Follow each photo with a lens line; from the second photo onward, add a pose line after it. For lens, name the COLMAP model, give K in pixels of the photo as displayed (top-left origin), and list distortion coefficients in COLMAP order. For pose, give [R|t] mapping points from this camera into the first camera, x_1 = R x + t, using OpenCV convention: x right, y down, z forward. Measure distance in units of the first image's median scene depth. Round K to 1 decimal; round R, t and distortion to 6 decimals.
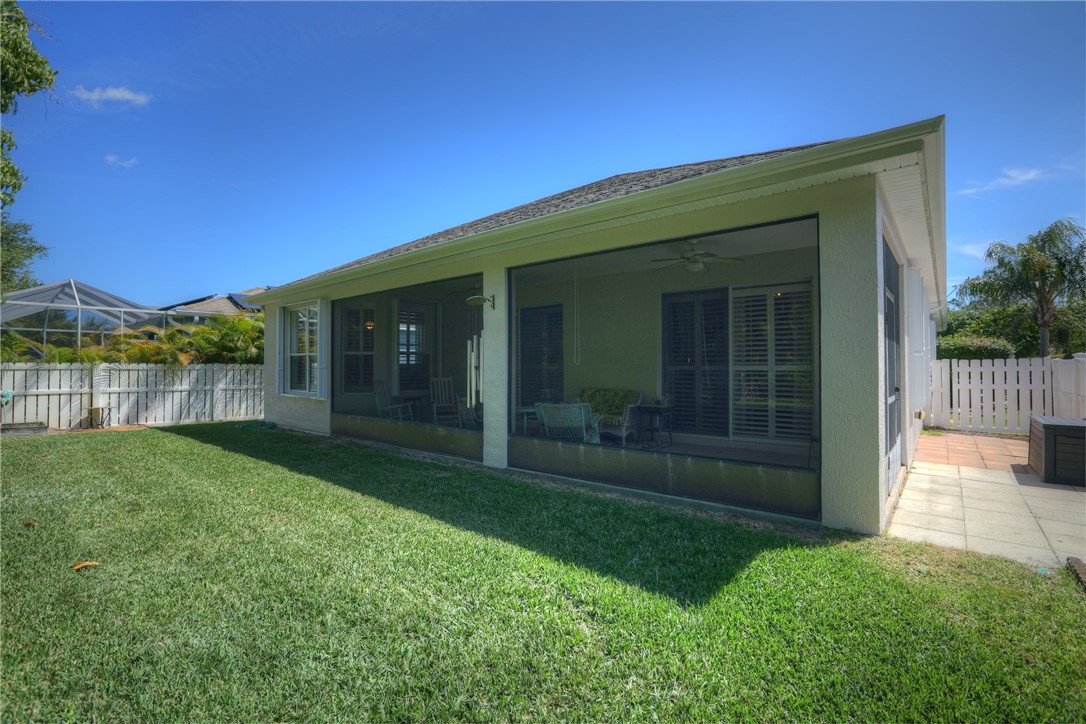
lens RADIAL K [[489.0, 0, 547.7], [0, 489.0, 364.8], [0, 0, 1]] dist [-0.036082, 0.007651]
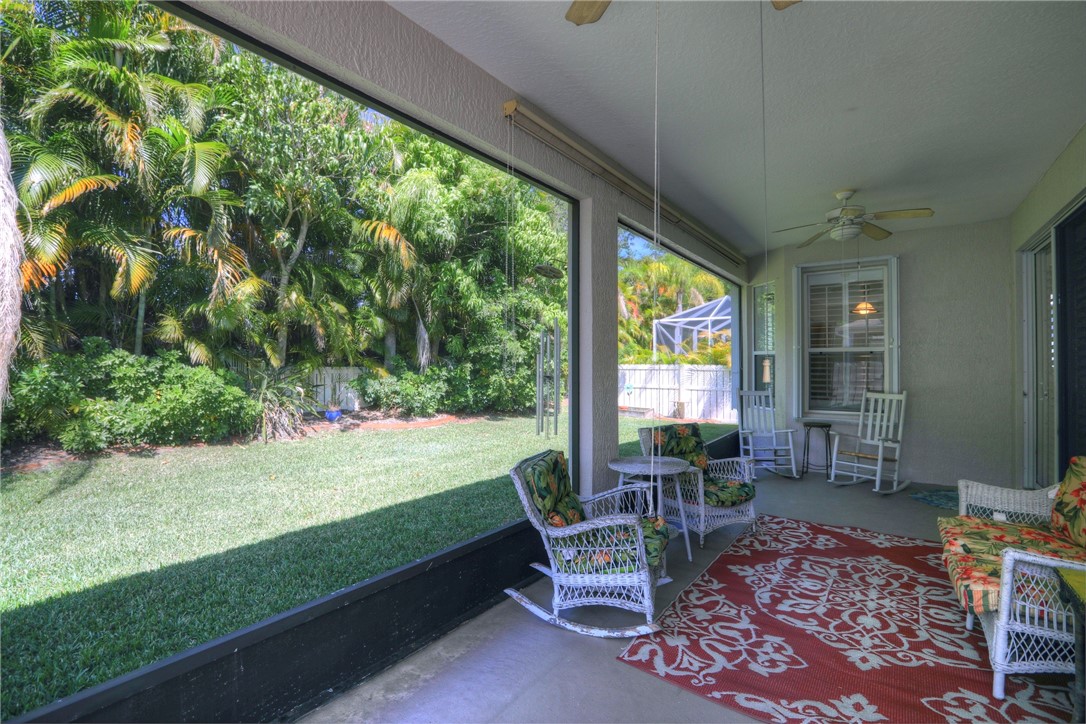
lens RADIAL K [[489.0, 0, 543.2], [0, 489.0, 359.0], [0, 0, 1]] dist [-0.036082, 0.007651]
pose [[0.070470, -0.009438, -0.997469, 0.283397], [0.002935, 0.999953, -0.009254, -0.007685], [0.997510, -0.002276, 0.070494, 0.555202]]
